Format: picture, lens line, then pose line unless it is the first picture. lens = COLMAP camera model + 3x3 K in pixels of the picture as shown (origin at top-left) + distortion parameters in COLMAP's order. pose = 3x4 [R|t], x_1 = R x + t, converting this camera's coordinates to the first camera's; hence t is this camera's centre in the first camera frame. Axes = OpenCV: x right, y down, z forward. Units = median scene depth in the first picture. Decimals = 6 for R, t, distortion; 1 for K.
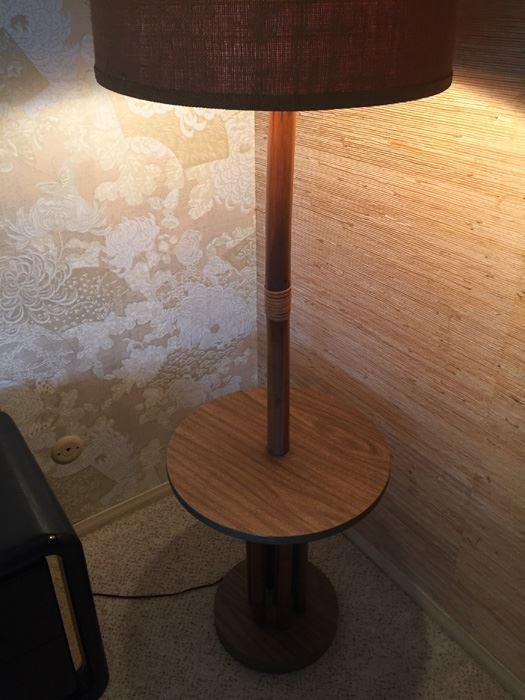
lens RADIAL K [[603.4, 0, 271.7], [0, 603.4, 348.8], [0, 0, 1]] dist [0.091755, -0.147273]
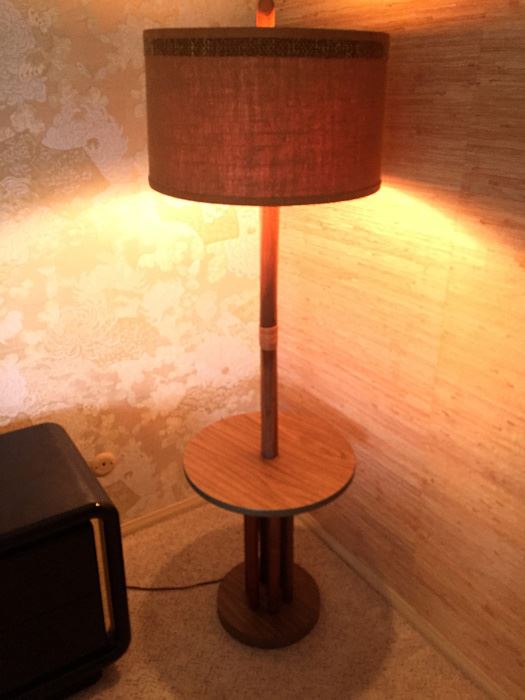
lens RADIAL K [[603.4, 0, 271.7], [0, 603.4, 348.8], [0, 0, 1]] dist [0.091755, -0.147273]
pose [[0.999437, 0.015128, -0.029950, 0.045148], [-0.018912, 0.991285, -0.130370, 0.098331], [0.027717, 0.130863, 0.991013, -0.277350]]
